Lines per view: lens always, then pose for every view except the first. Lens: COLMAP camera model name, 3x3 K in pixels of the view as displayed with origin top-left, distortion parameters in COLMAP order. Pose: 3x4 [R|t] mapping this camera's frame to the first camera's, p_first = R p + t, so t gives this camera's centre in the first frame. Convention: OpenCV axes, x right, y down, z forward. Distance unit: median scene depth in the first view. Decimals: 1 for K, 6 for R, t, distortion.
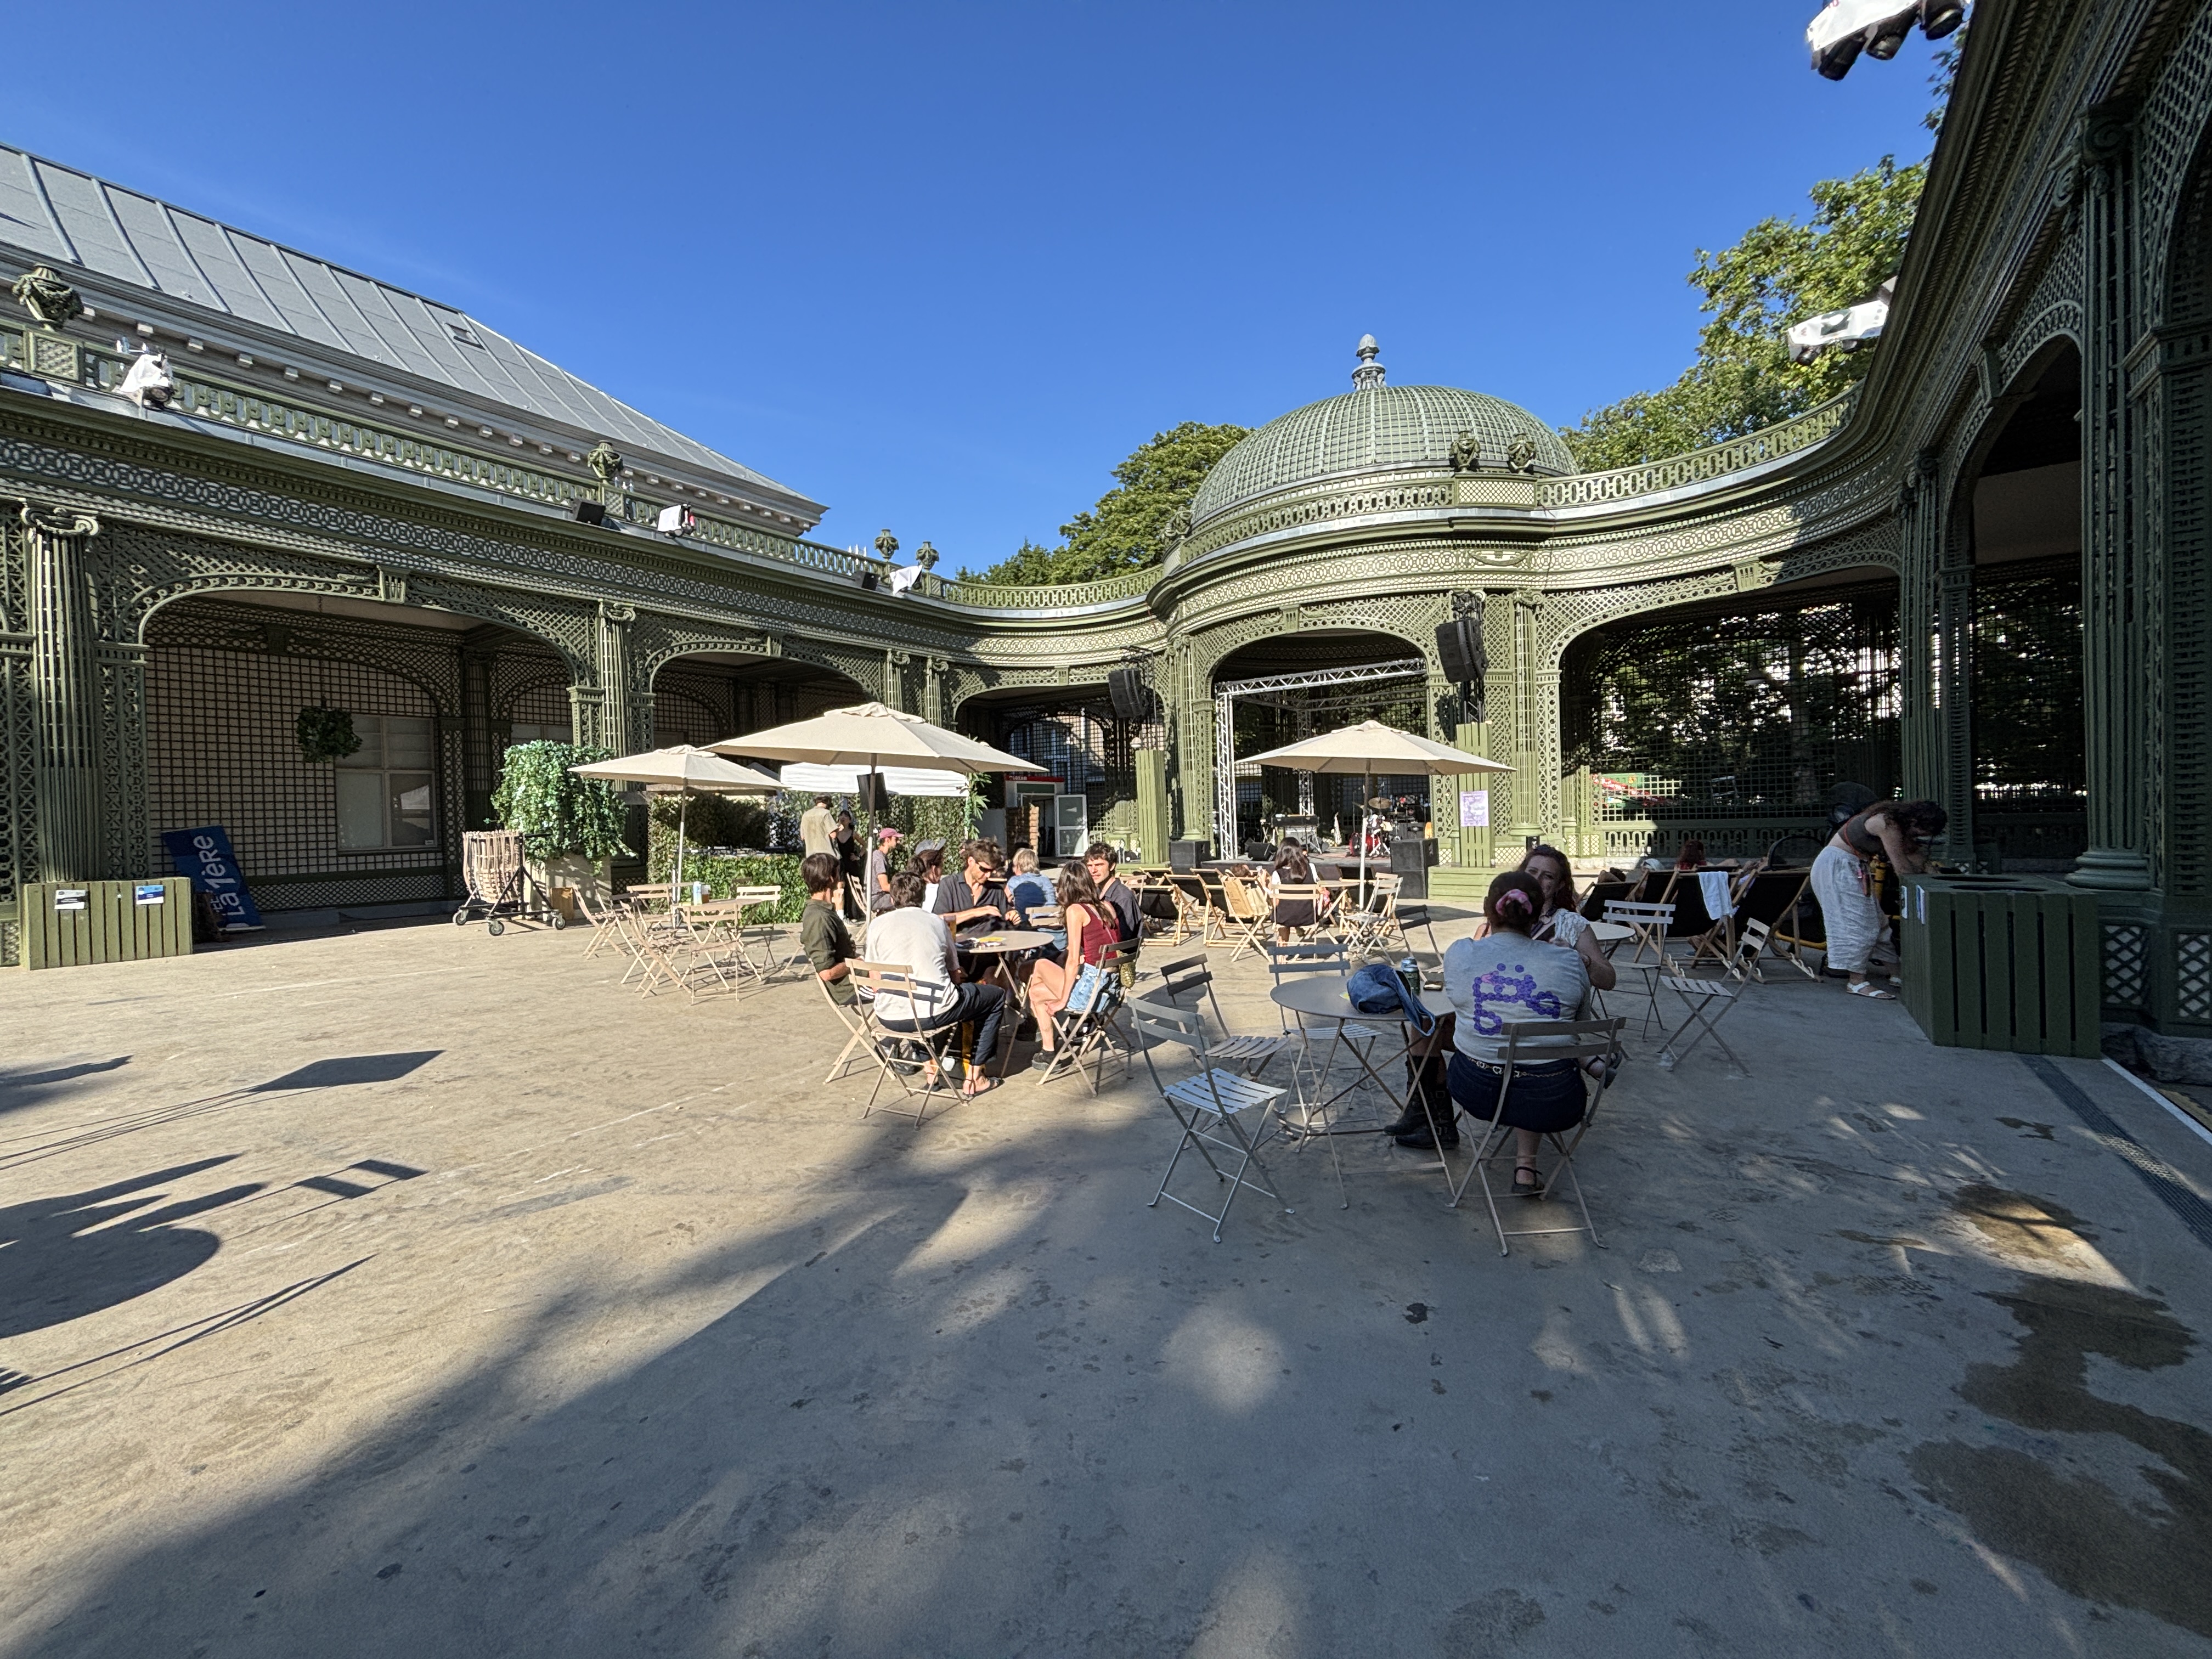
lens RADIAL K [[913.7, 0, 1106.0], [0, 913.7, 829.5], [0, 0, 1]] dist [-0.021787, -0.000013]
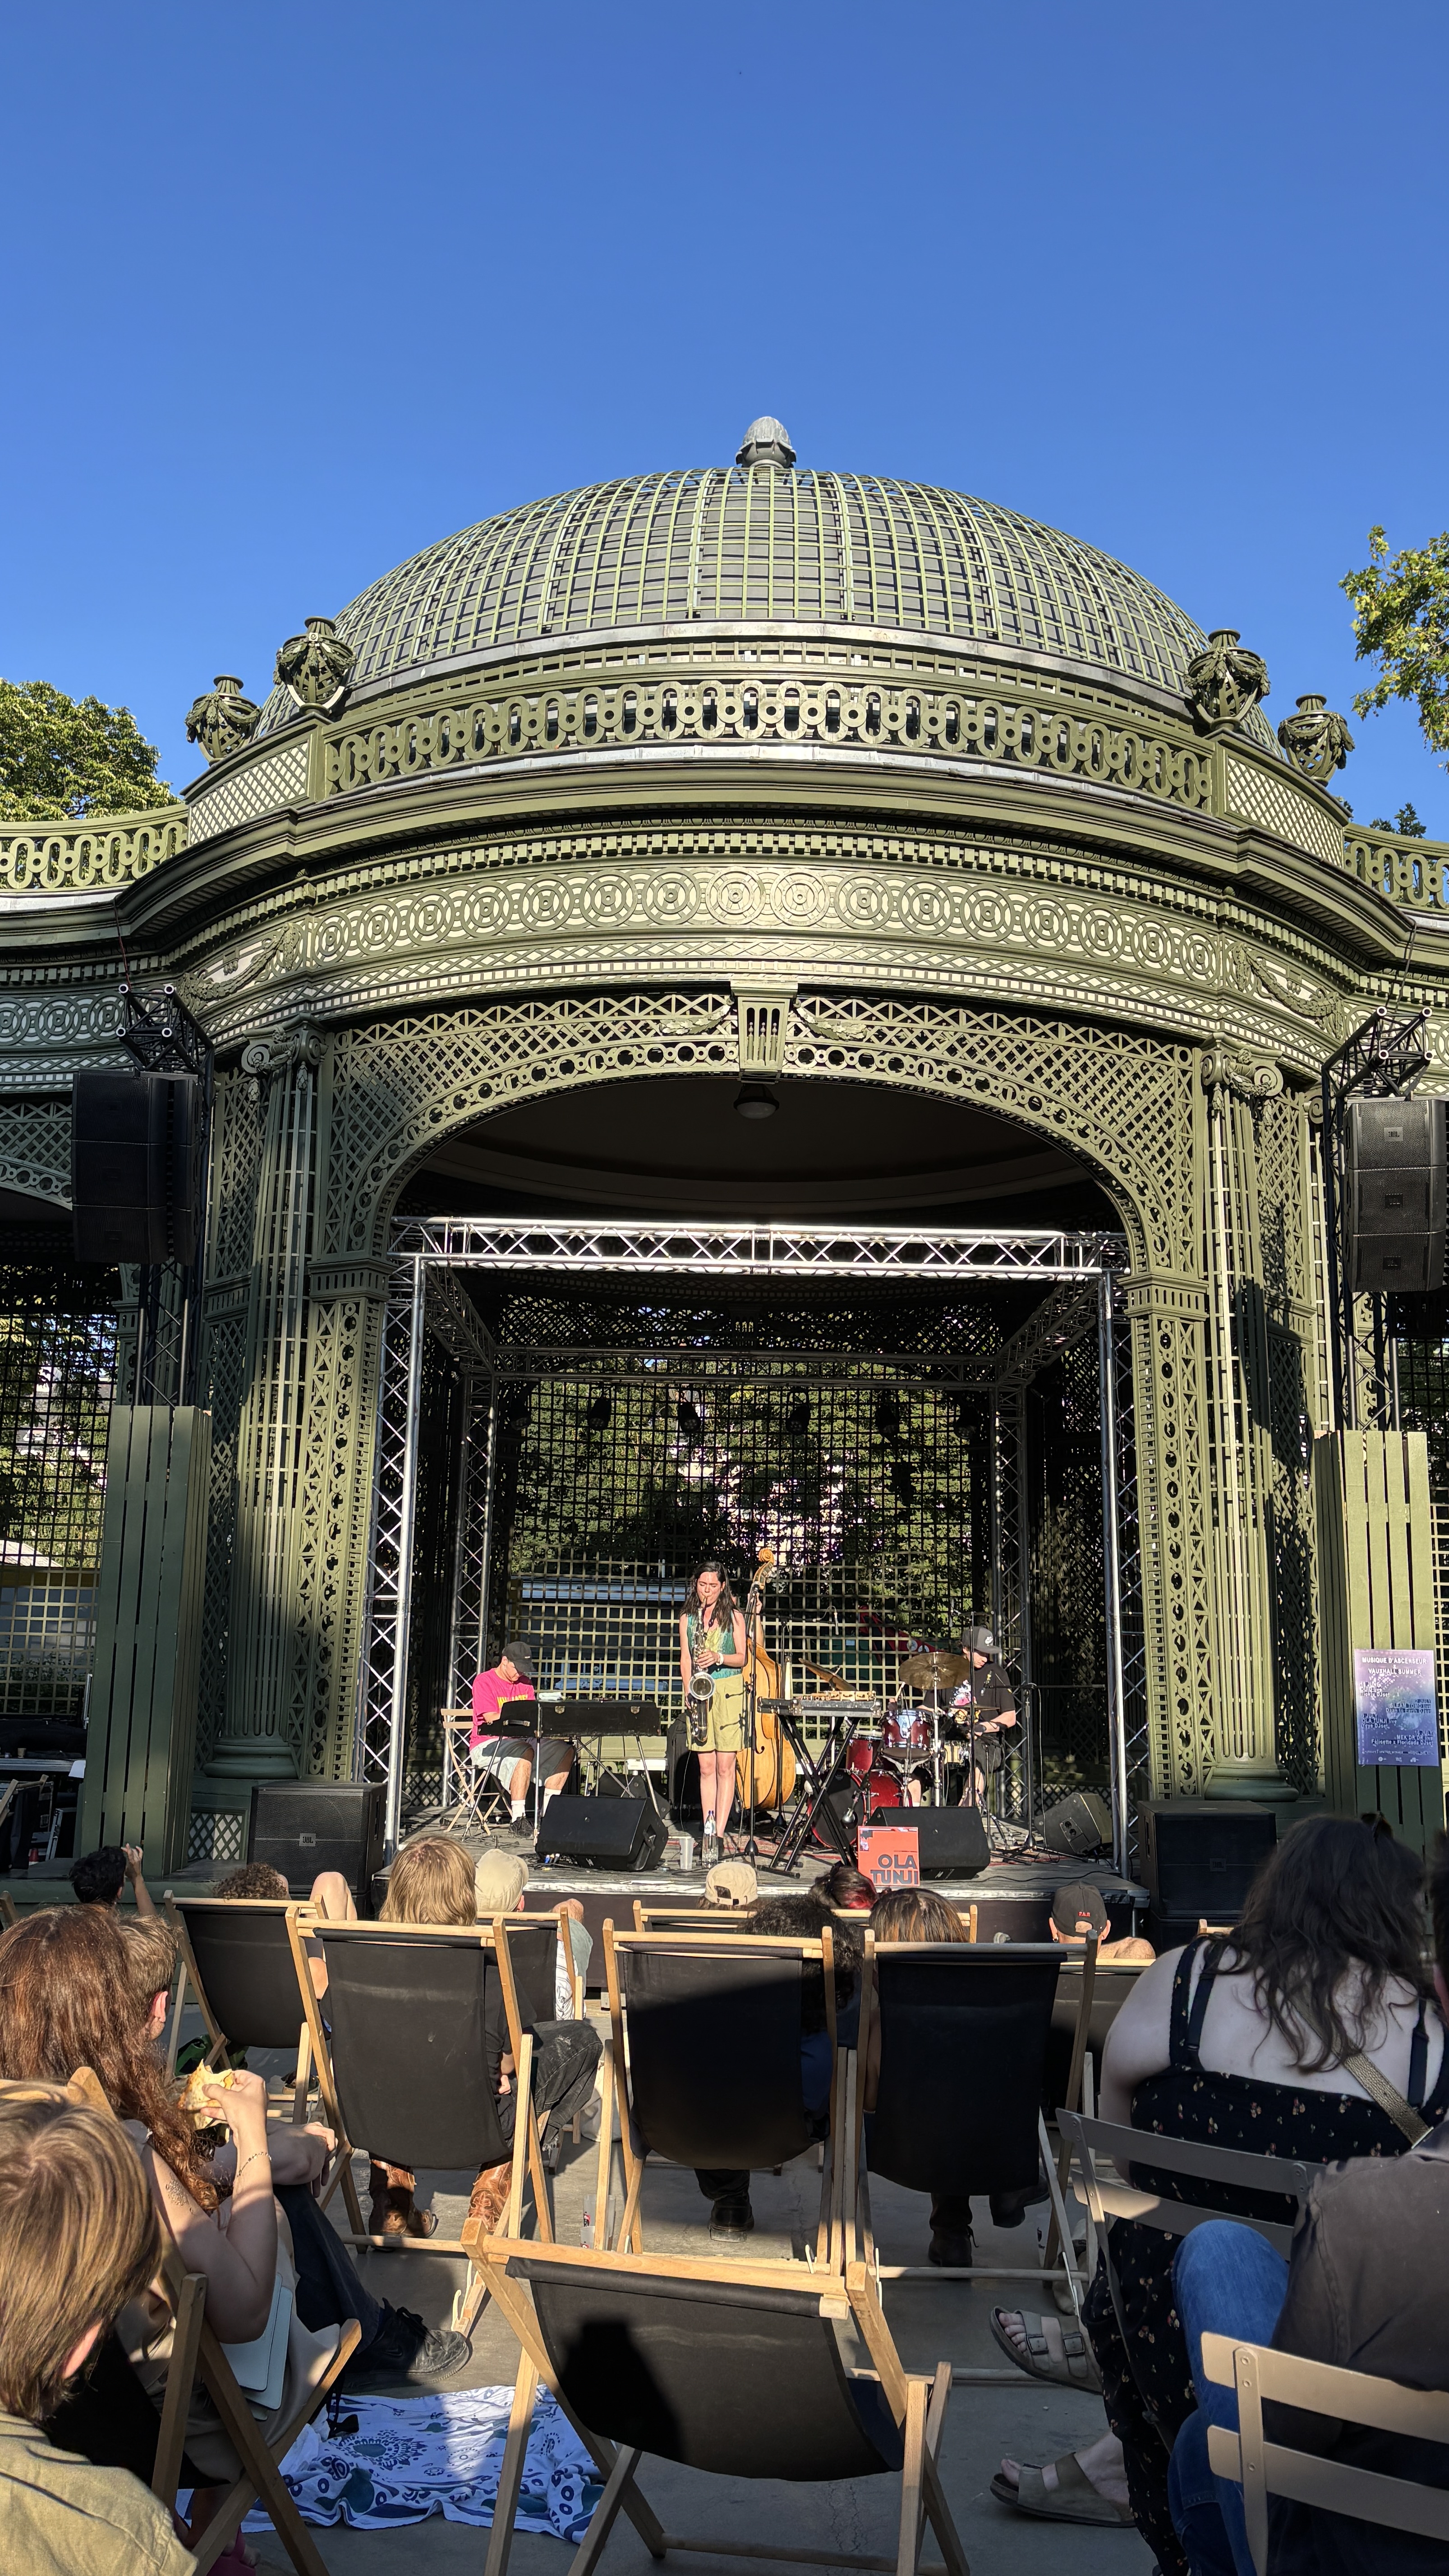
lens RADIAL K [[1943.2, 0, 719.4], [0, 1943.2, 1288.2], [0, 0, 1]] dist [0.182634, -0.603058]
pose [[0.812694, 0.162941, 0.559445, -0.164702], [-0.041495, 0.973852, -0.223360, -0.001563], [-0.581212, 0.158309, 0.798205, 0.530615]]
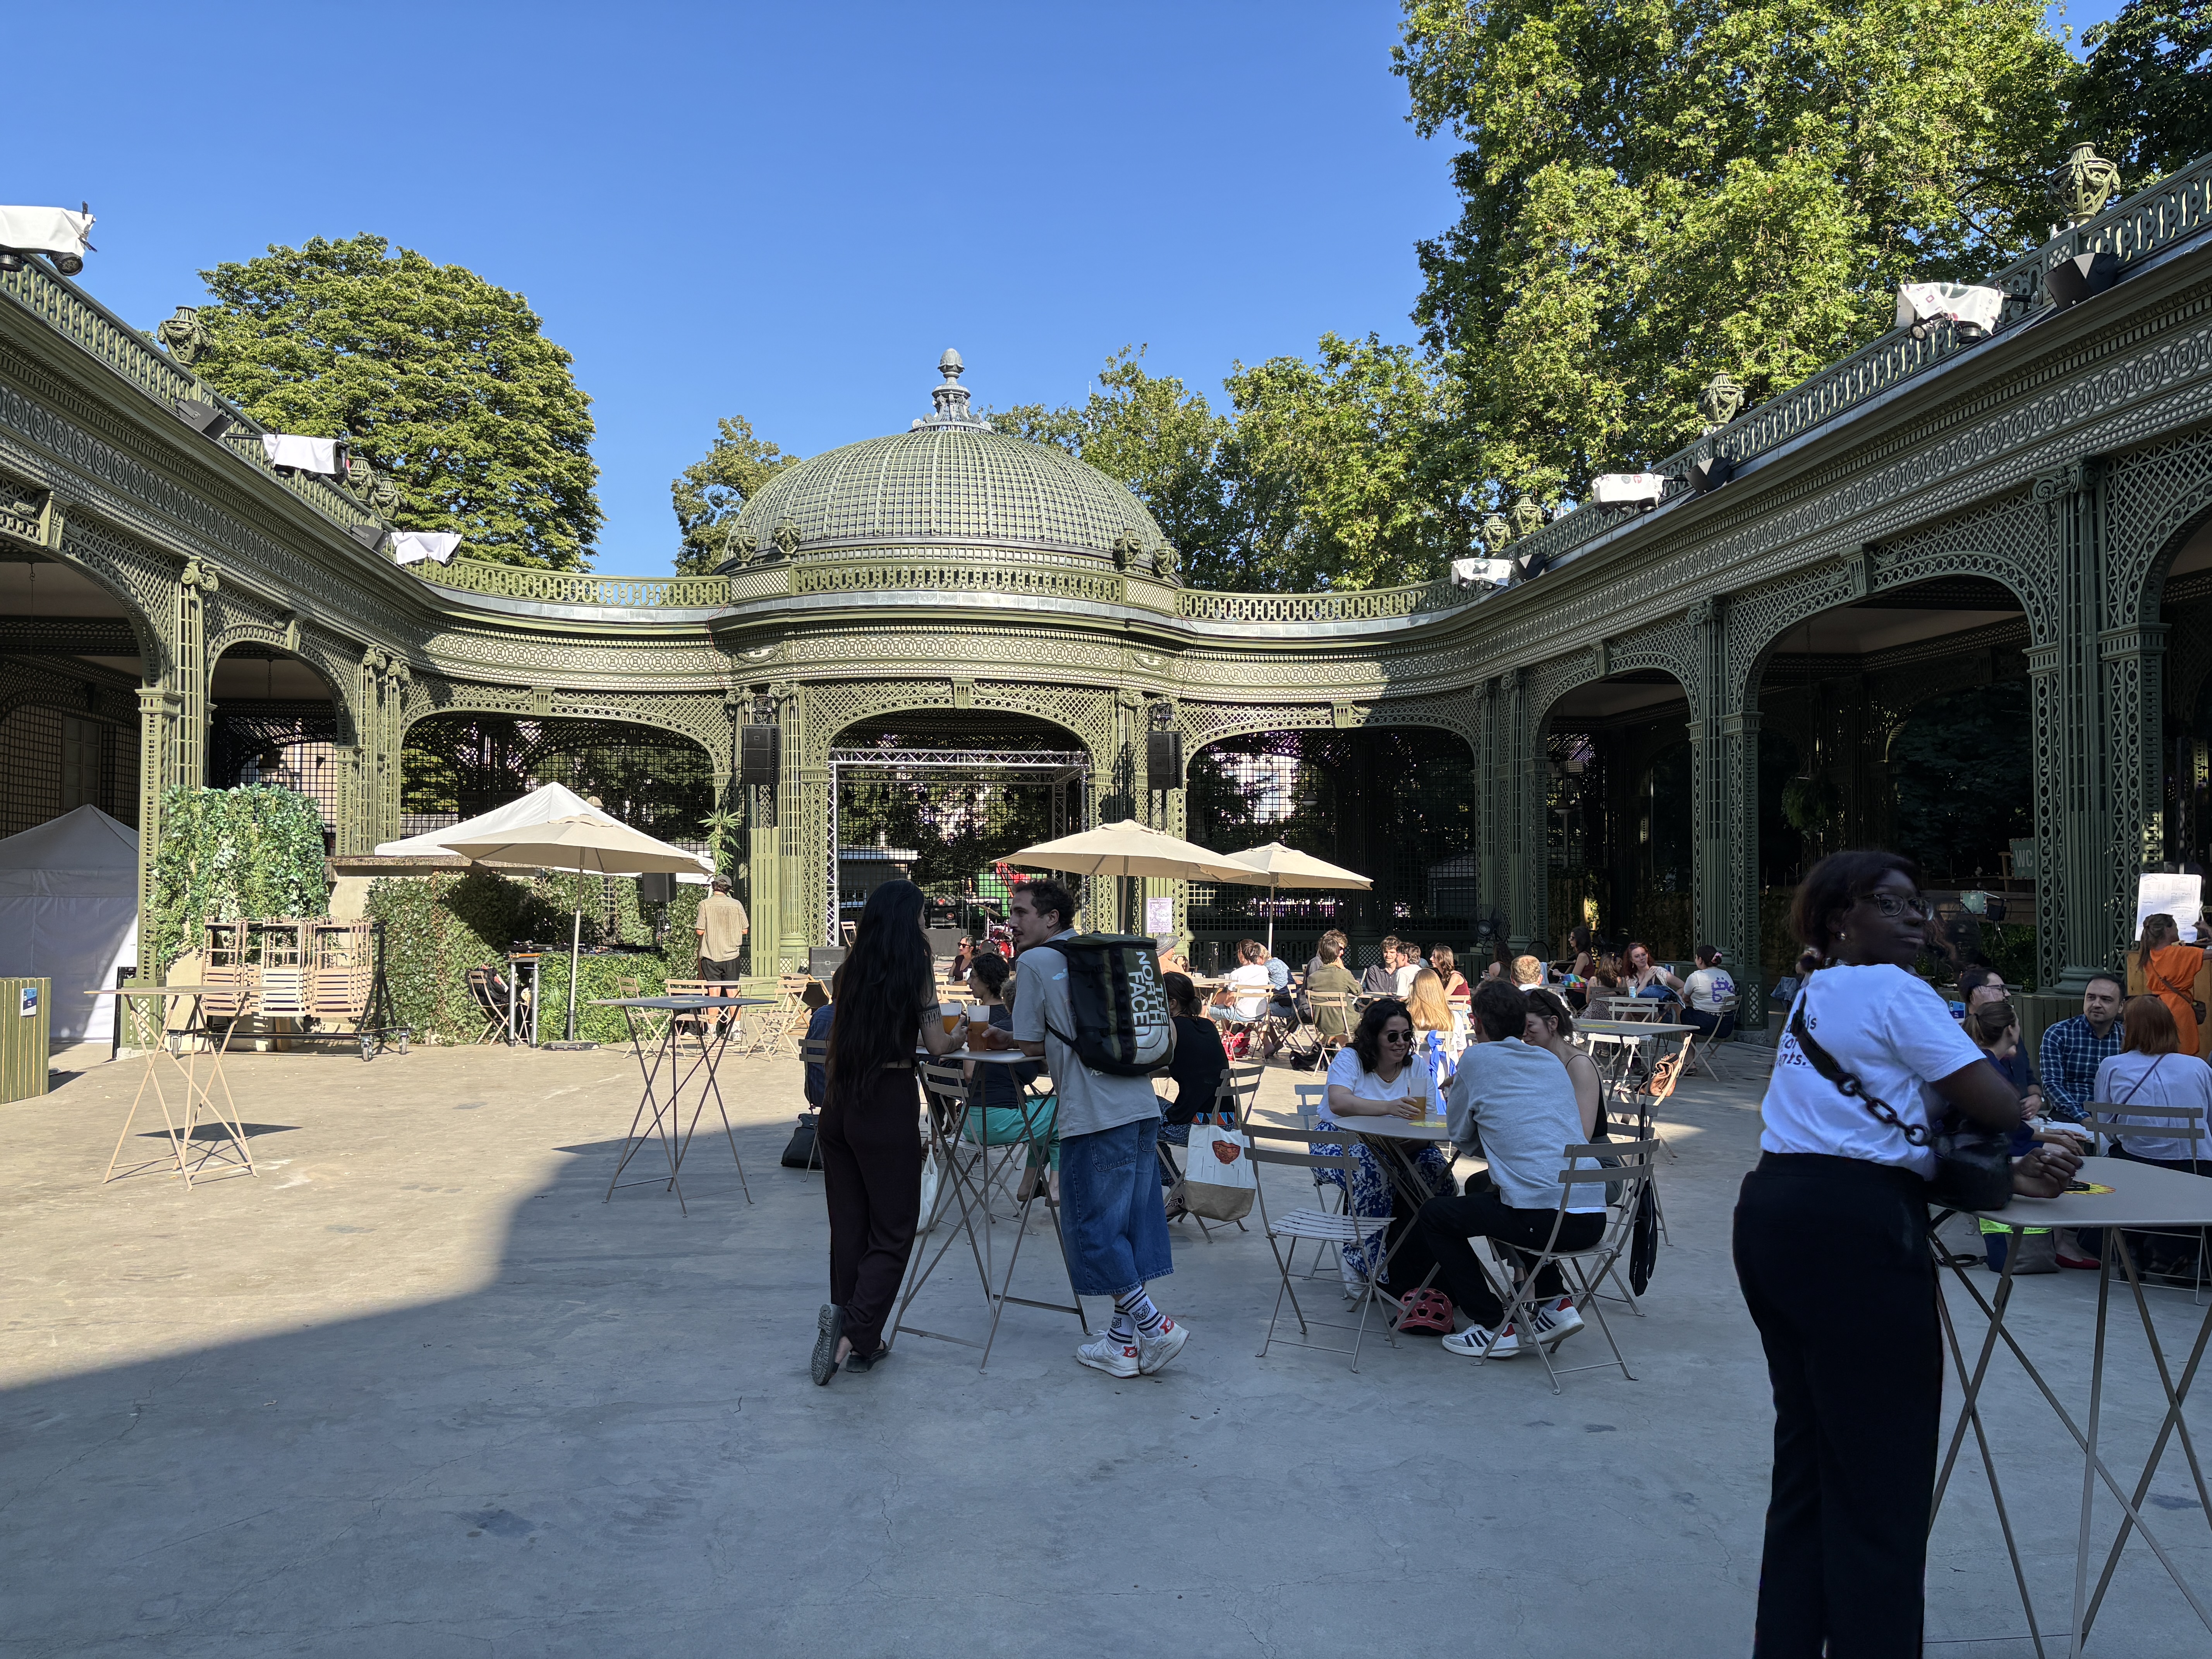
lens RADIAL K [[1623.5, 0, 1106.0], [0, 1623.5, 829.5], [0, 0, 1]] dist [0.002287, -0.000205]
pose [[0.728917, 0.059538, 0.682008, -0.800888], [-0.015526, 0.997393, -0.070476, 0.009819], [-0.684426, 0.040783, 0.727941, -0.248888]]
